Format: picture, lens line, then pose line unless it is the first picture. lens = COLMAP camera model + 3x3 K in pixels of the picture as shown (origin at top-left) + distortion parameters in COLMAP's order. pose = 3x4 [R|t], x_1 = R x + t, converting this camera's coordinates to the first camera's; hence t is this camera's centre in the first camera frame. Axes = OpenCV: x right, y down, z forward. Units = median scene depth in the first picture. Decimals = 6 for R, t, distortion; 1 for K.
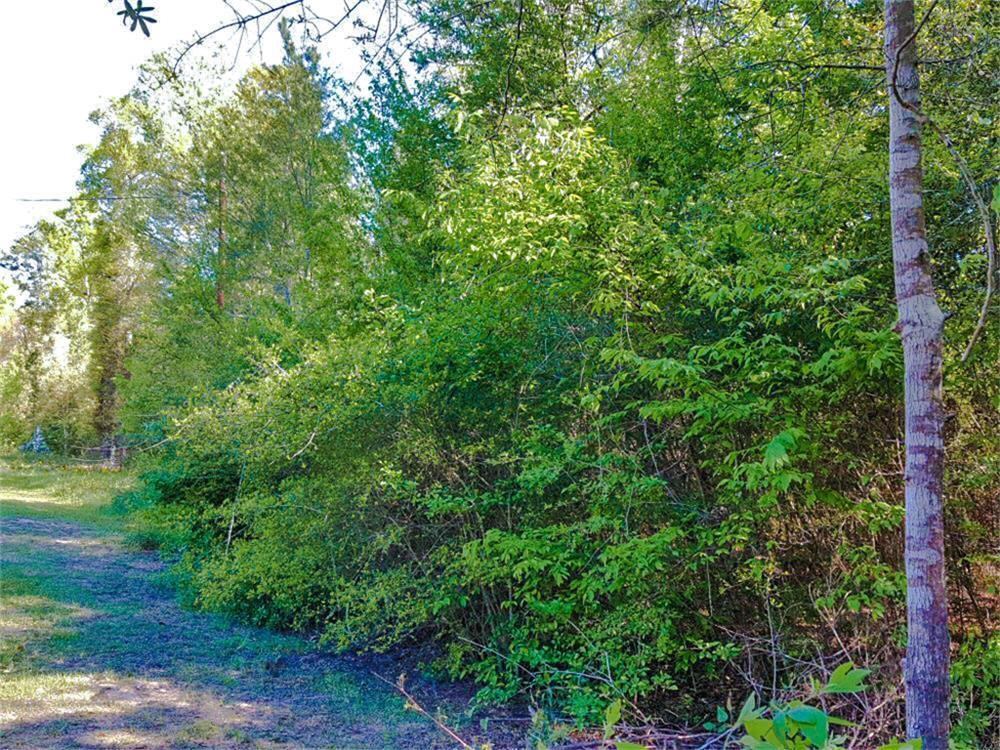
lens RADIAL K [[951.9, 0, 498.9], [0, 951.9, 401.2], [0, 0, 1]] dist [0.005025, 0.007664]
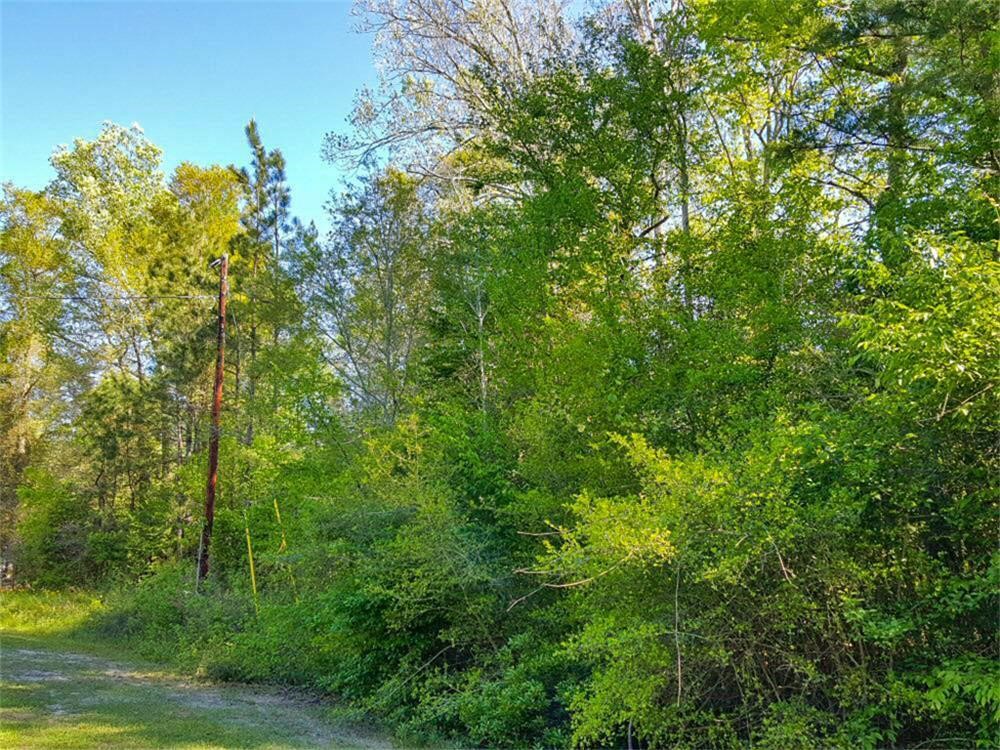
lens RADIAL K [[938.0, 0, 501.7], [0, 938.0, 402.8], [0, 0, 1]] dist [0.172759, -0.316677]
pose [[0.988299, 0.008072, 0.152318, -0.054530], [0.008427, 0.994185, -0.107359, -0.002132], [-0.152299, 0.107386, 0.982483, 0.007907]]
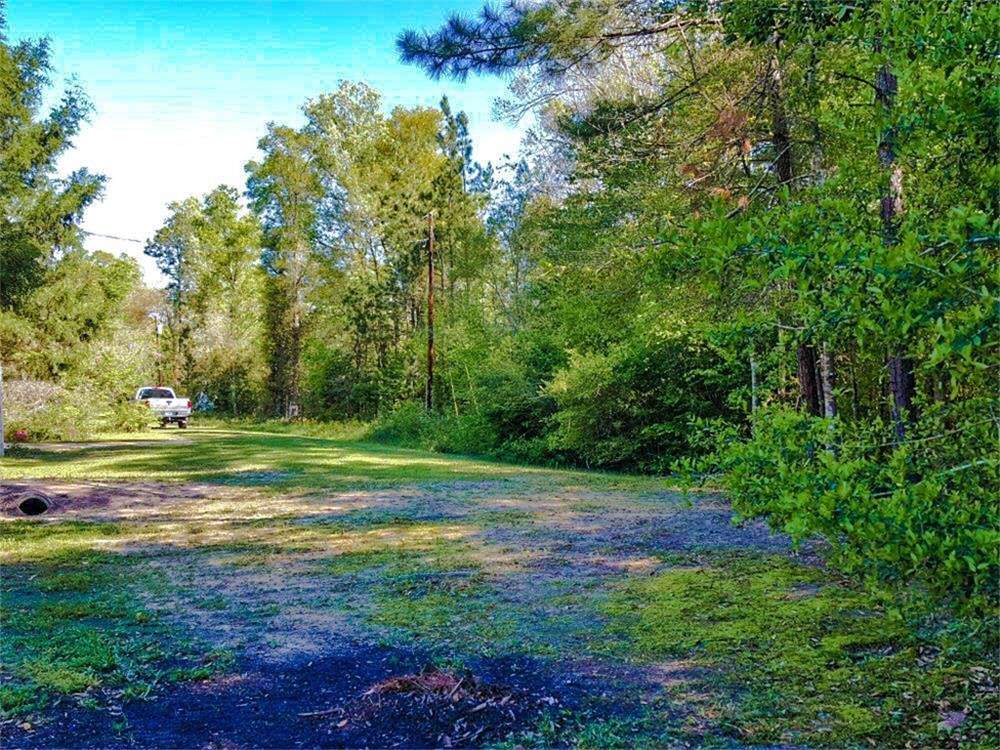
lens RADIAL K [[938.0, 0, 501.7], [0, 938.0, 402.8], [0, 0, 1]] dist [0.172759, -0.316677]
pose [[0.997750, -0.021029, -0.063661, -0.028082], [0.024093, 0.998569, 0.047743, -0.007507], [0.062566, -0.049170, 0.996829, -0.192728]]
